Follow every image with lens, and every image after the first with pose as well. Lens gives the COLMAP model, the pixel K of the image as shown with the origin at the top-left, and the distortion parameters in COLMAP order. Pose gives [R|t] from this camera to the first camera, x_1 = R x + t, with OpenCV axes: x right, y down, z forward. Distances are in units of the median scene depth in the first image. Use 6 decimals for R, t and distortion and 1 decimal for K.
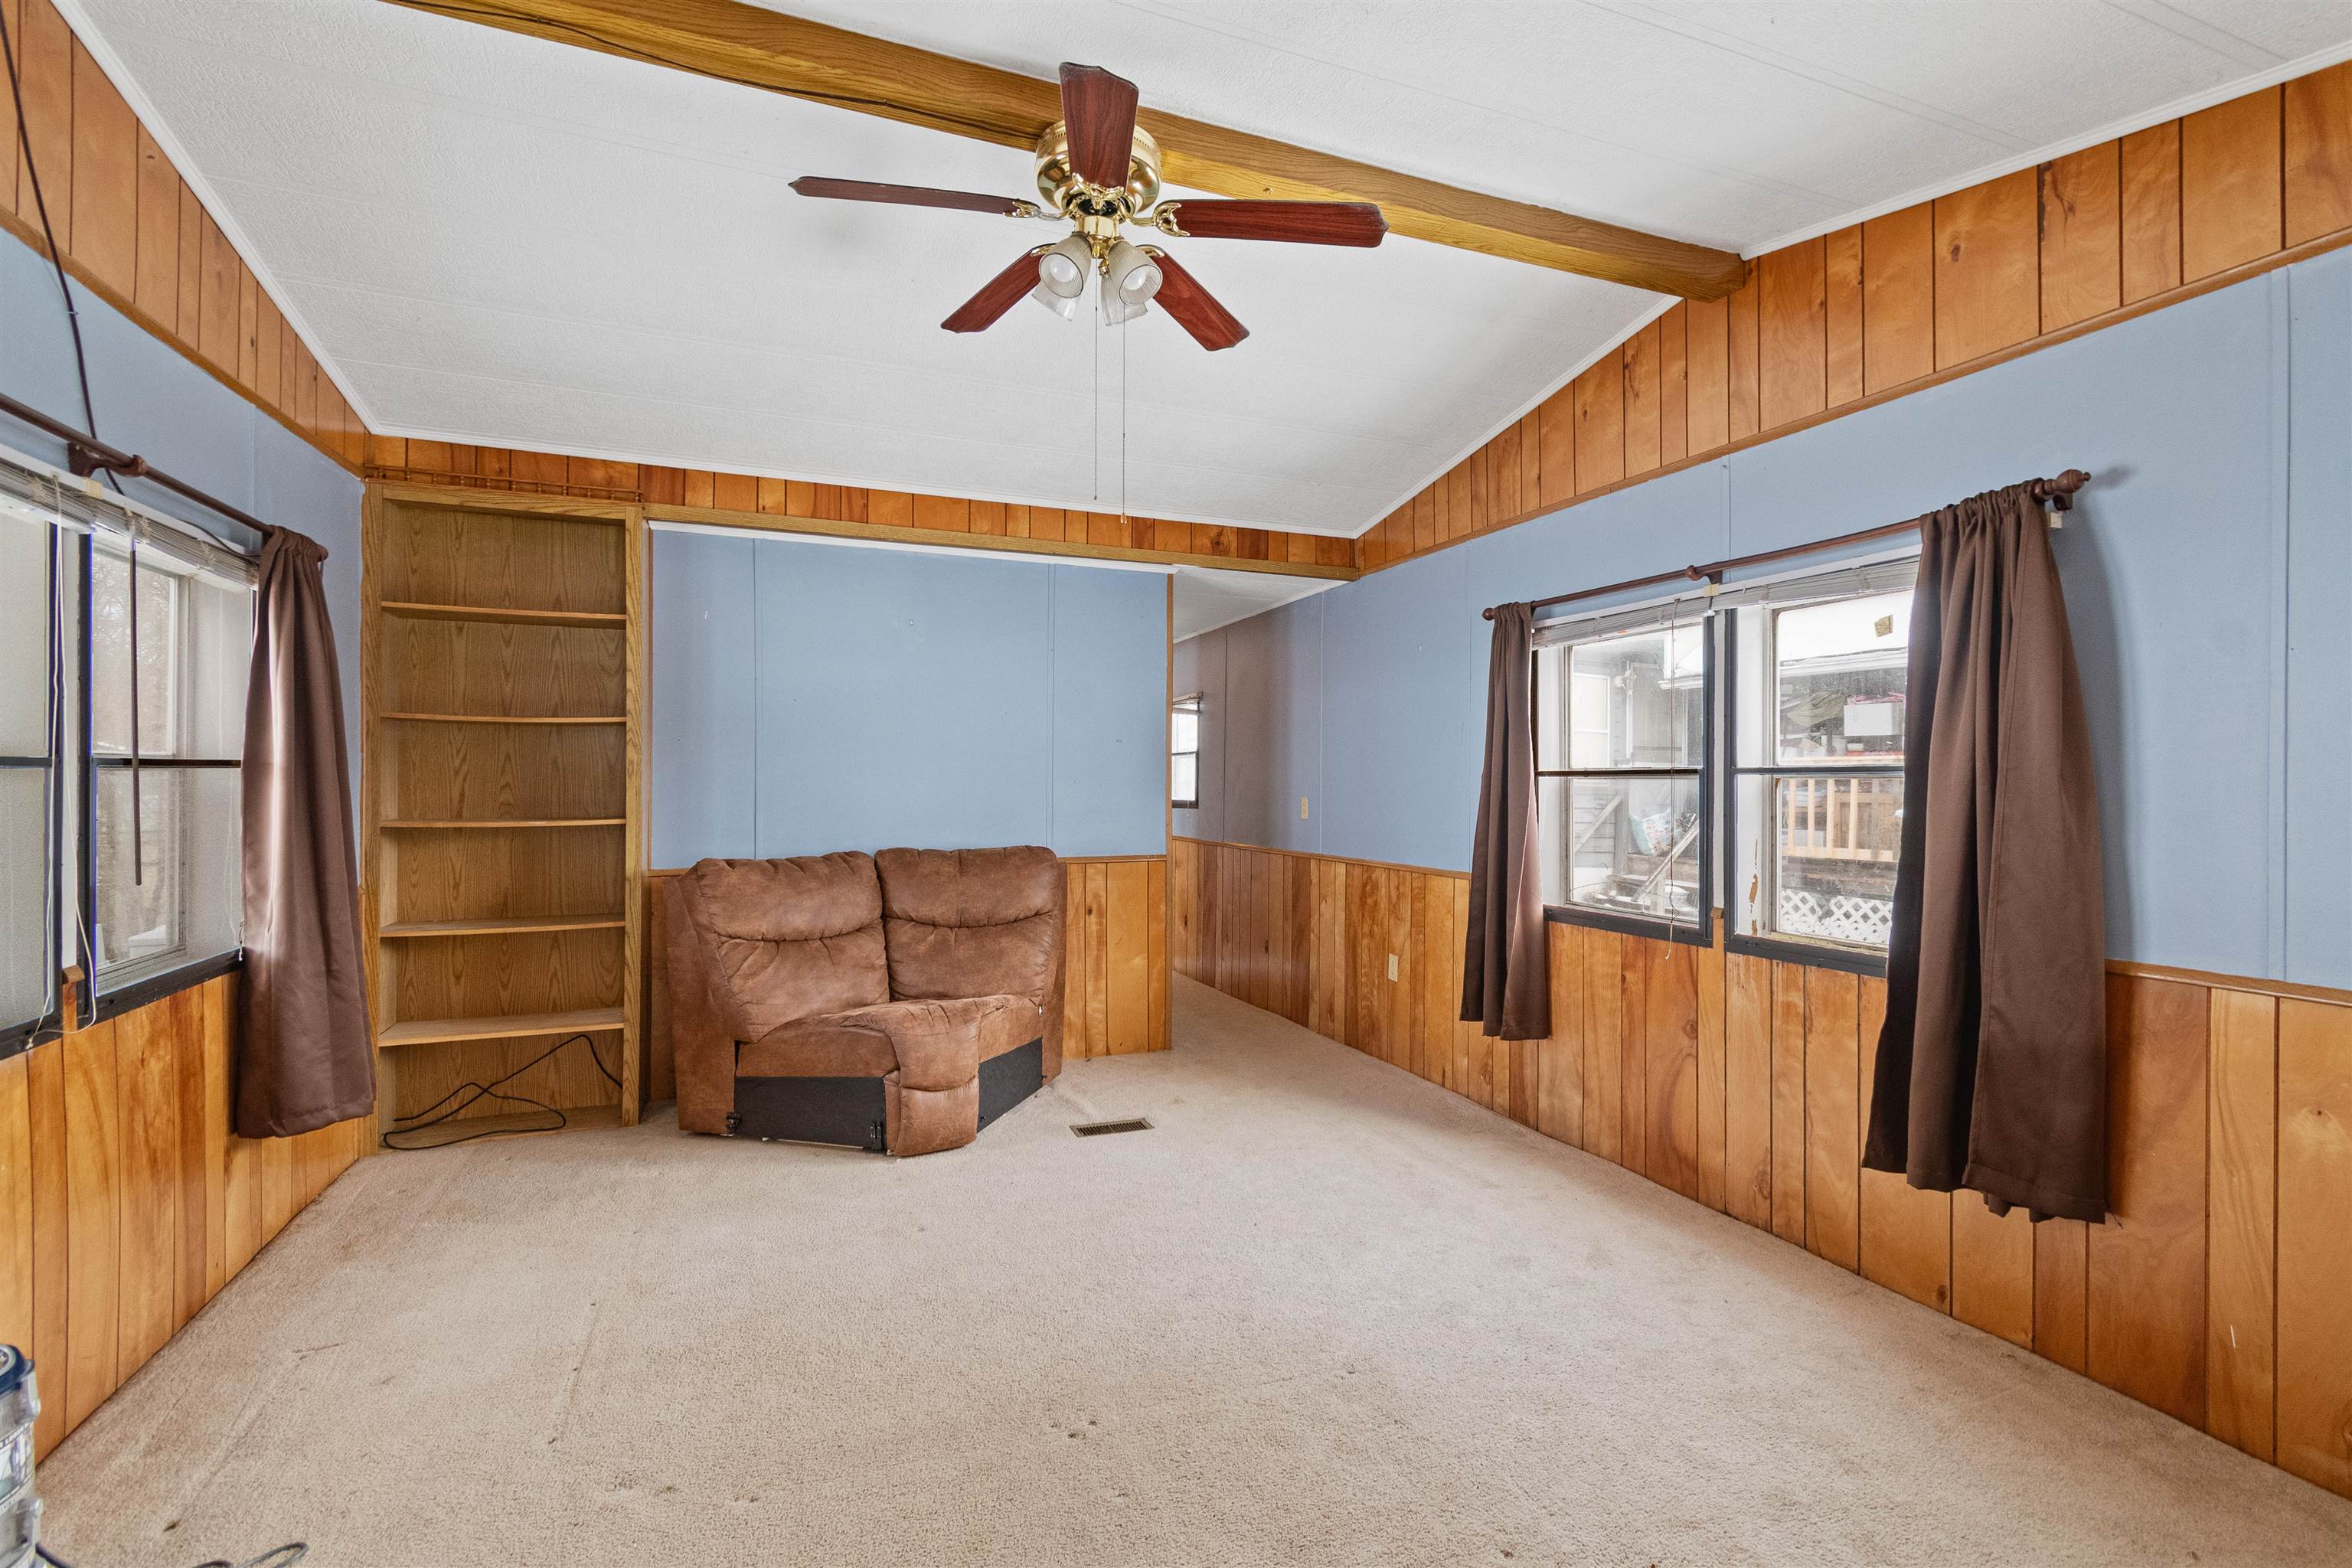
lens RADIAL K [[1054.1, 0, 1184.3], [0, 1054.1, 778.8], [0, 0, 1]] dist [0.006301, -0.002473]
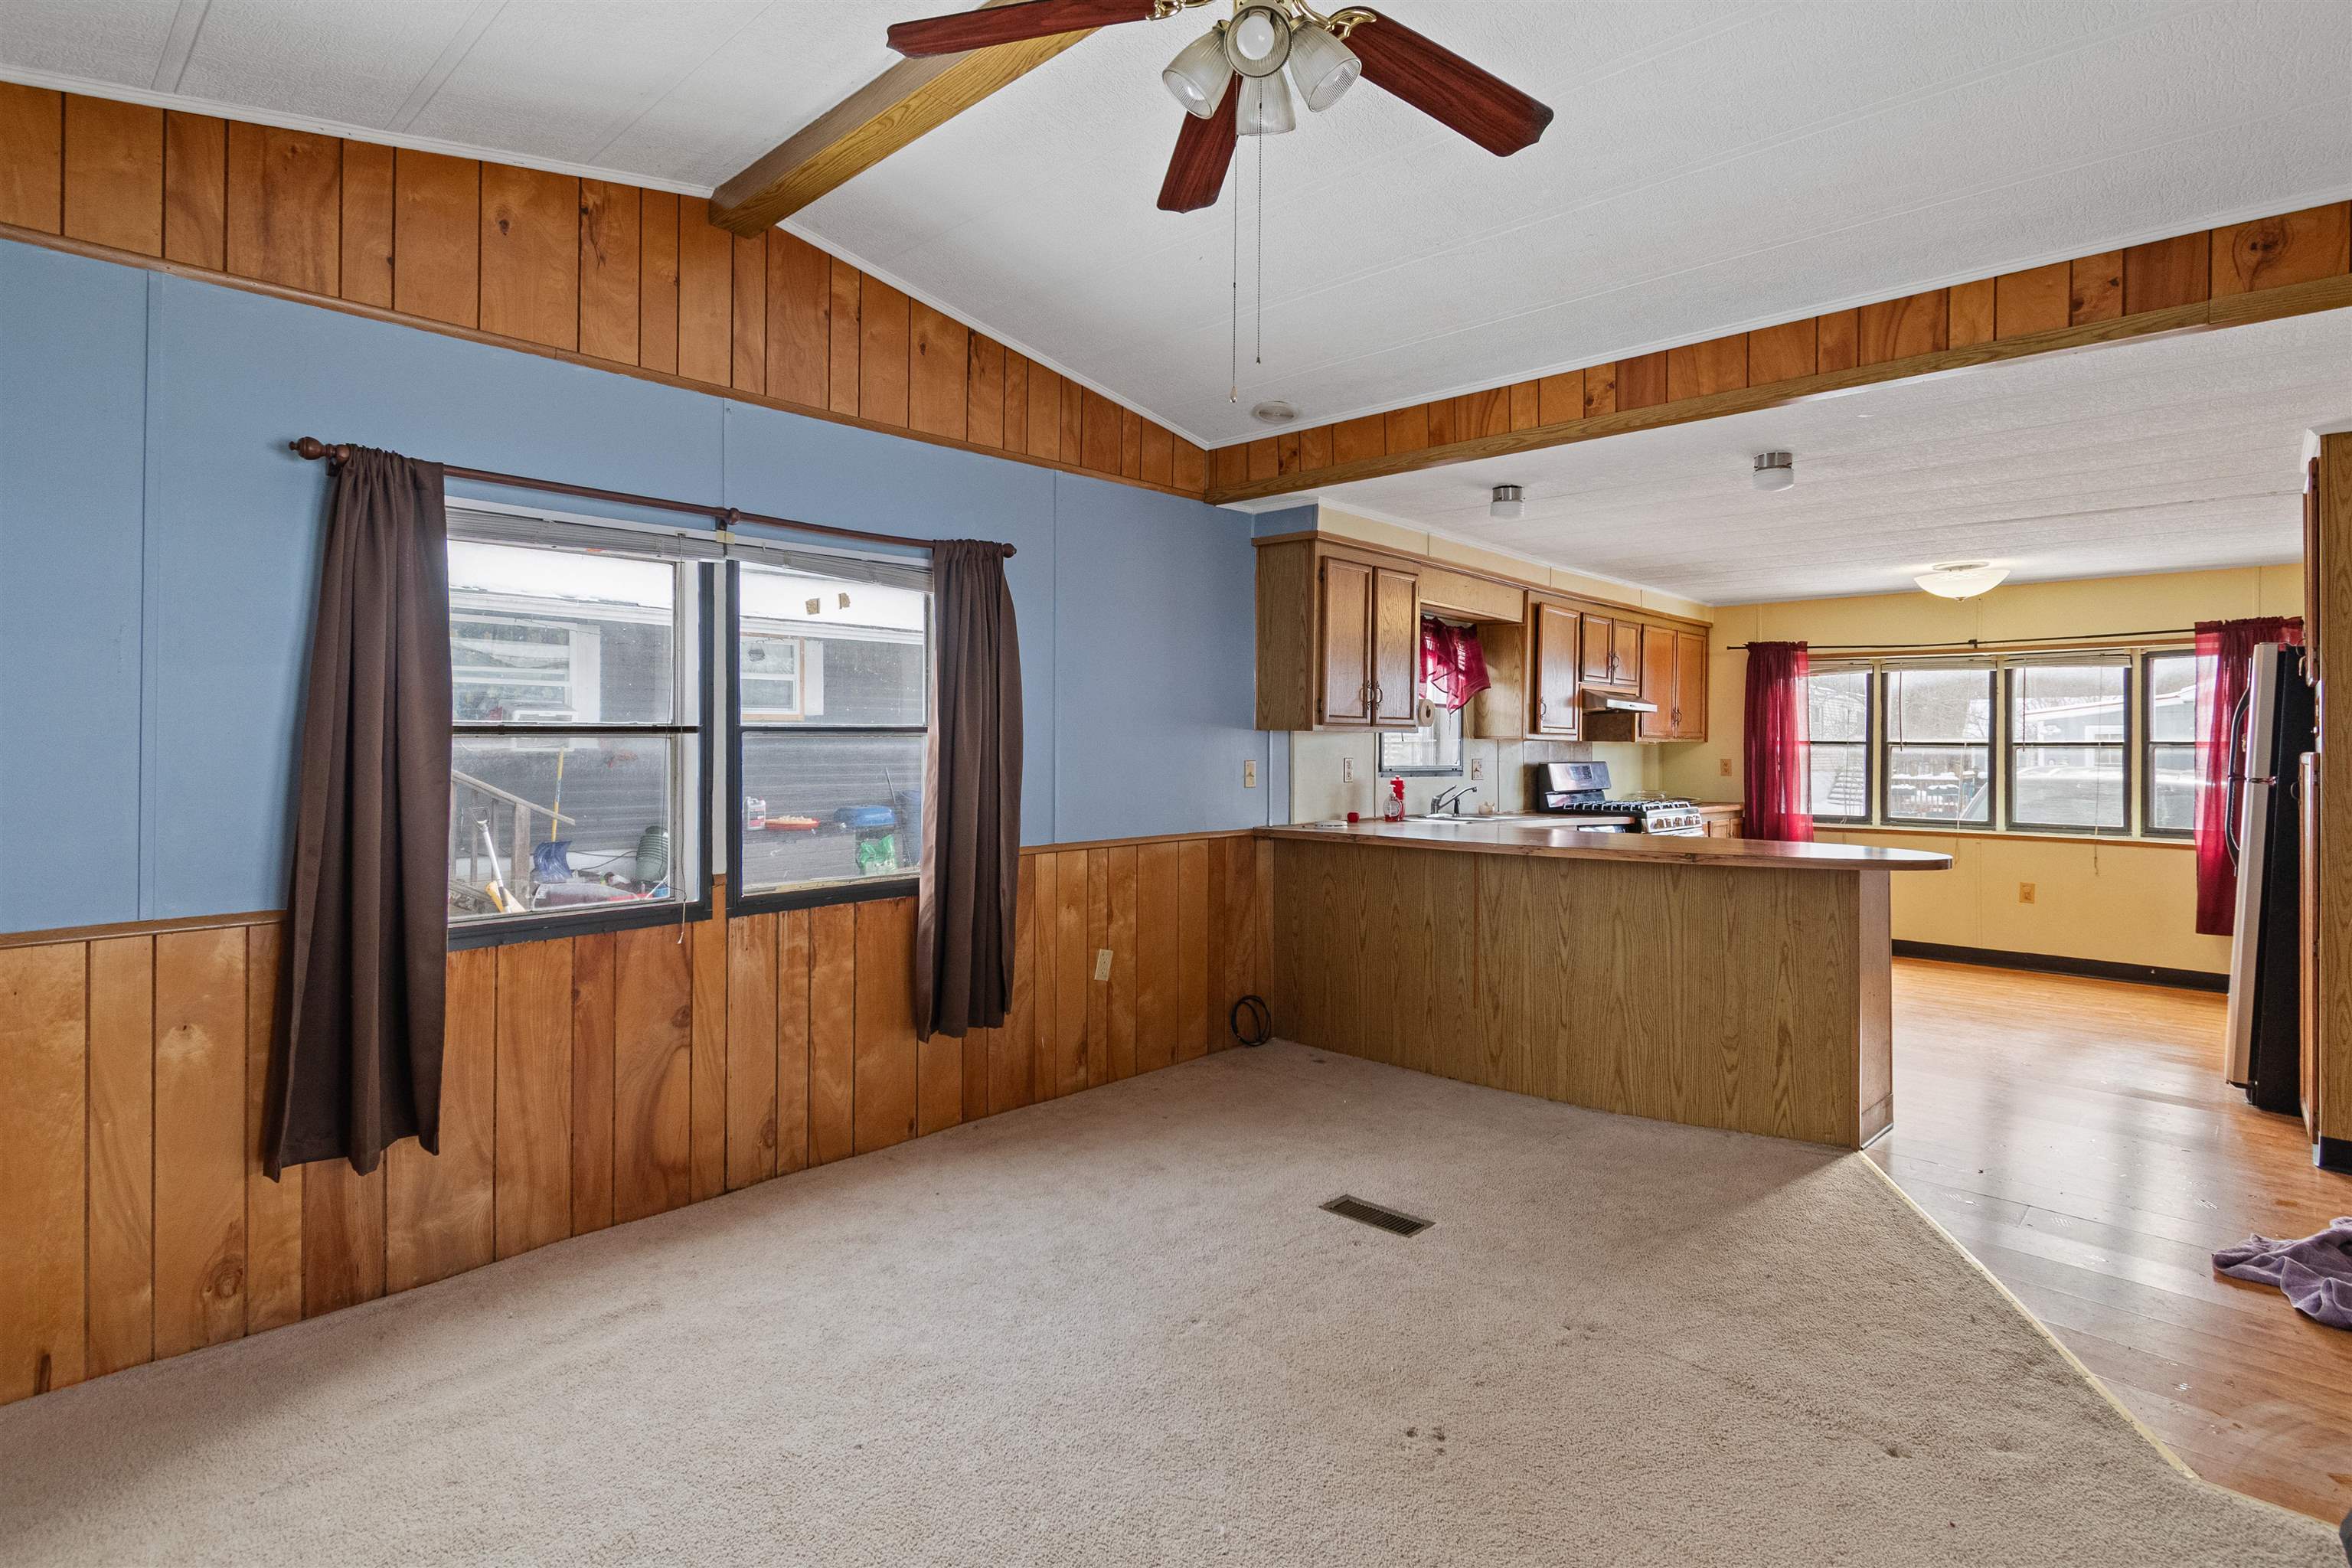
lens RADIAL K [[1171.0, 0, 1177.1], [0, 1171.0, 737.4], [0, 0, 1]] dist [0.000607, -0.001456]
pose [[-0.419130, -0.002392, 0.907923, -0.591877], [-0.002889, 0.999995, 0.001301, -0.002274], [-0.907921, -0.002078, -0.419135, 1.026993]]
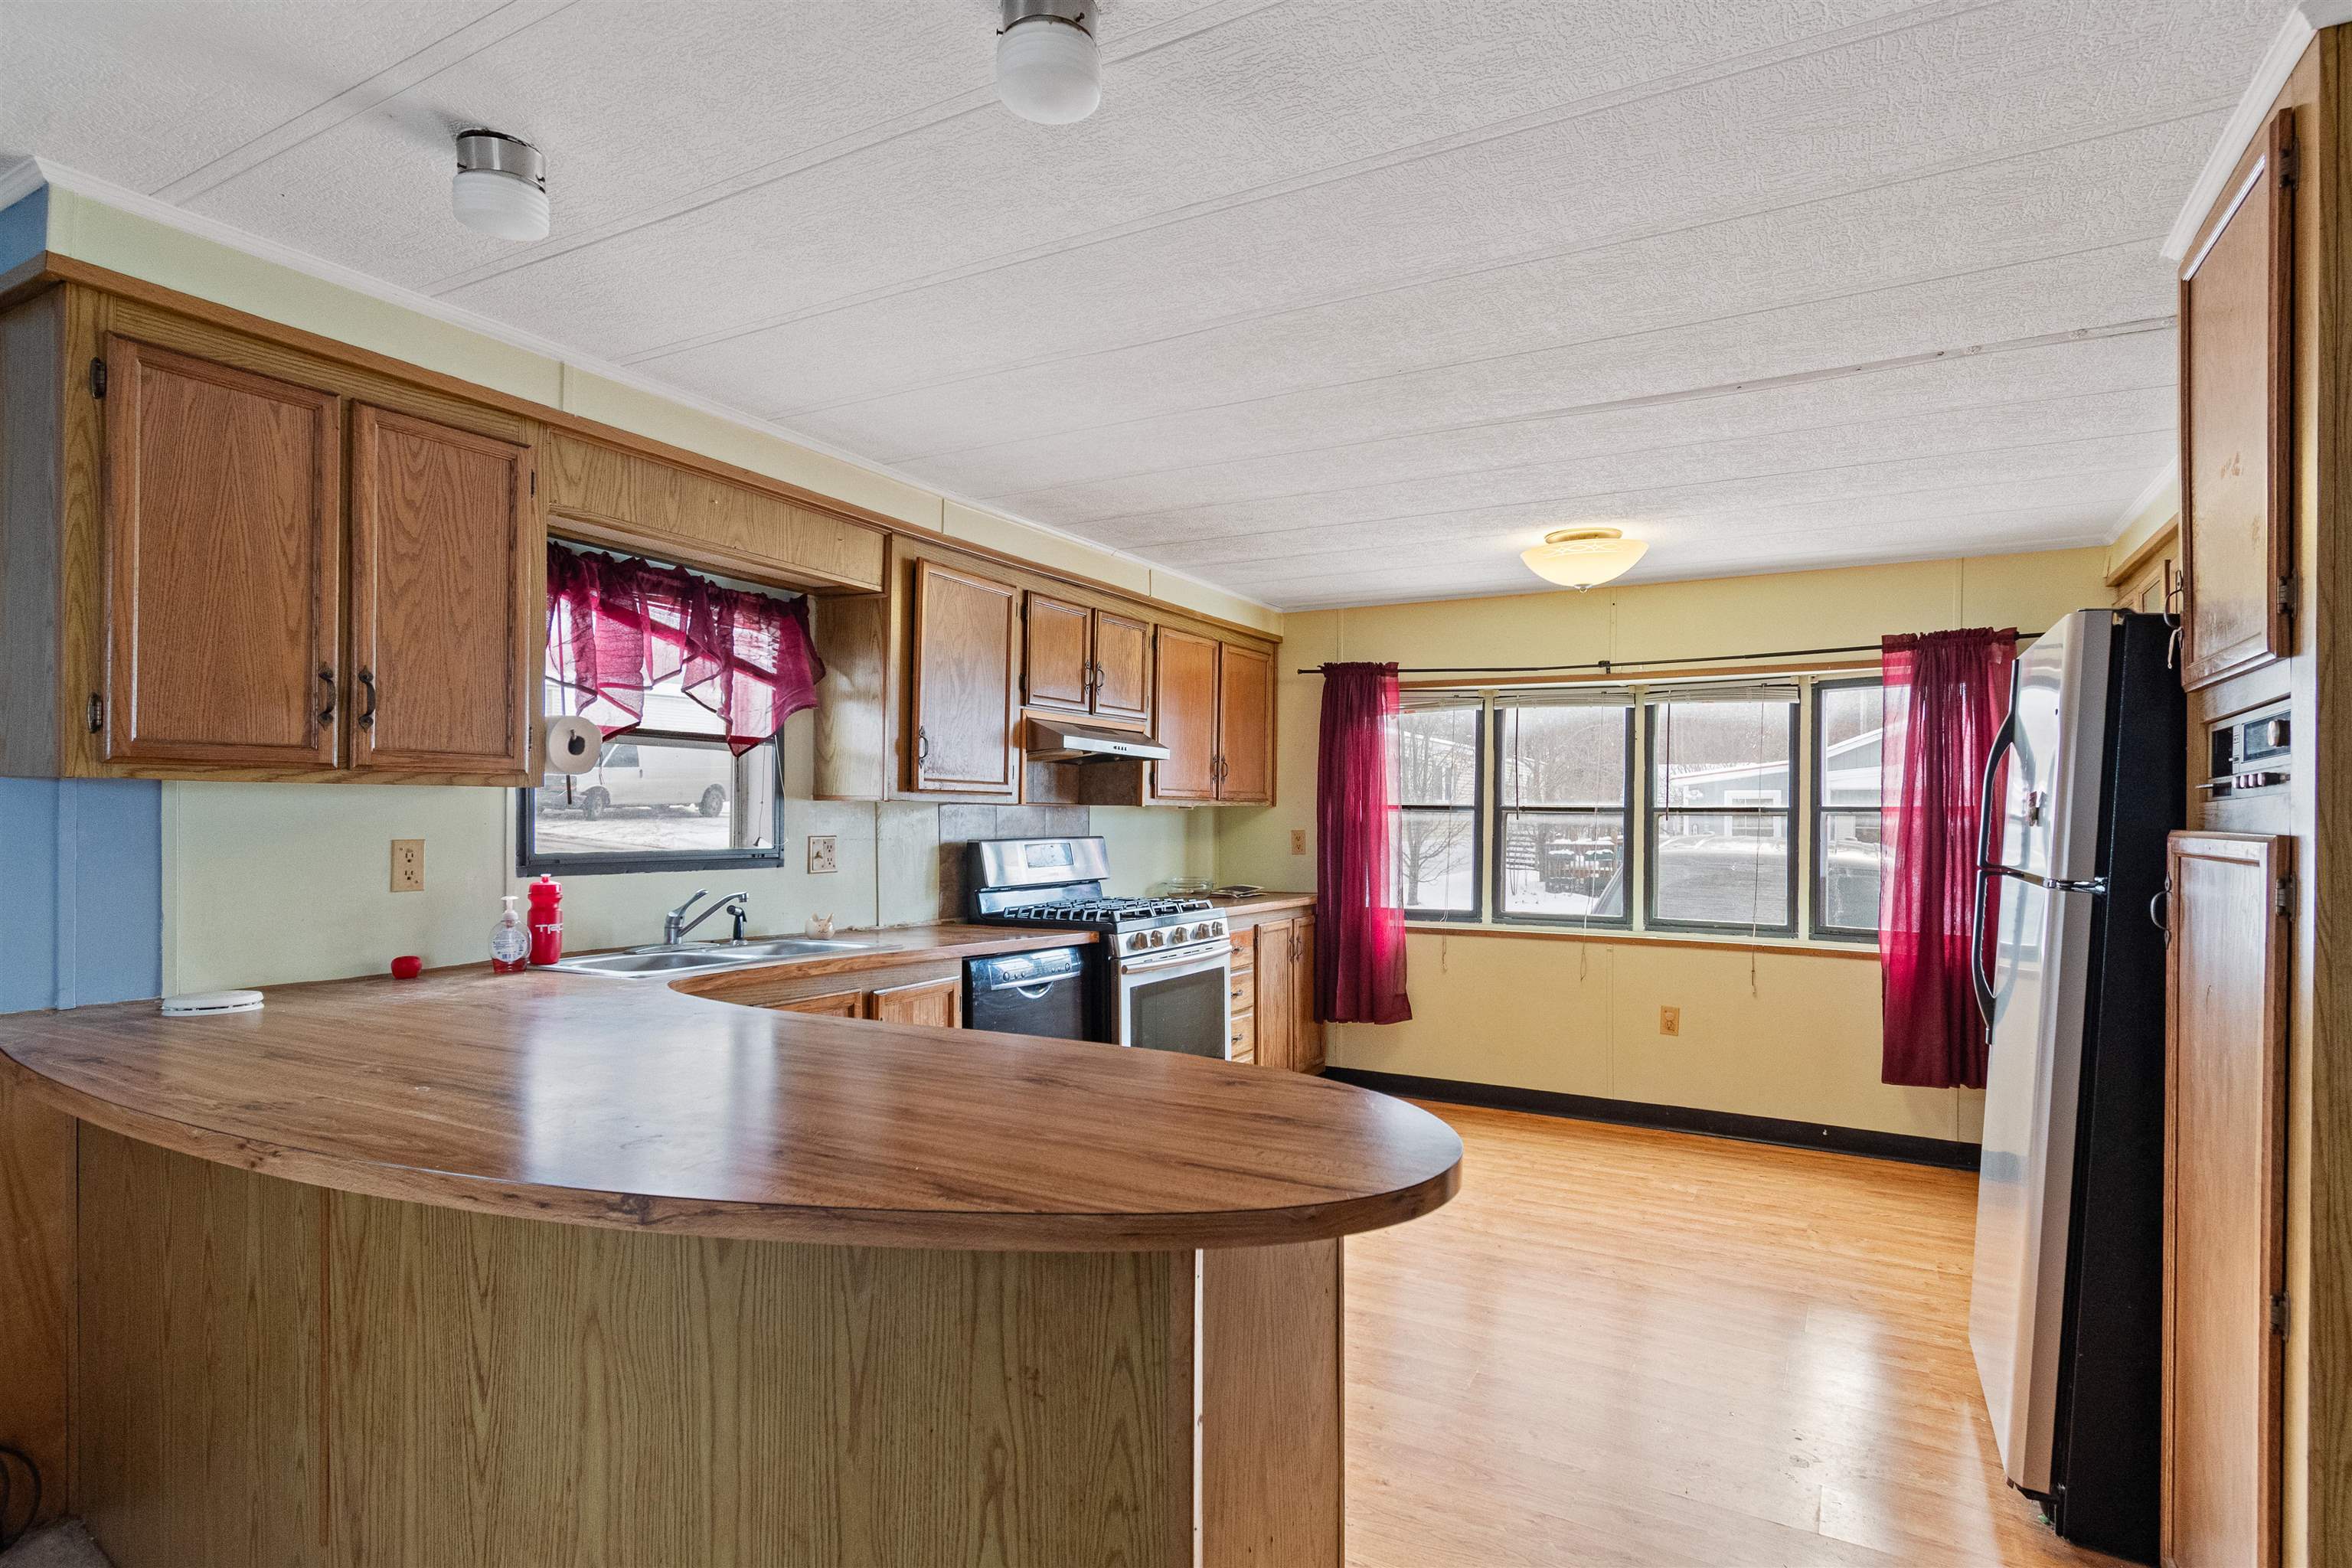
lens RADIAL K [[1202.8, 0, 1191.0], [0, 1202.8, 812.6], [0, 0, 1]] dist [0.003663, -0.001174]
pose [[-0.627298, -0.011591, 0.778693, -0.129879], [-0.005526, 0.999930, 0.010433, -0.000922], [-0.778760, 0.002242, -0.627318, 0.193595]]
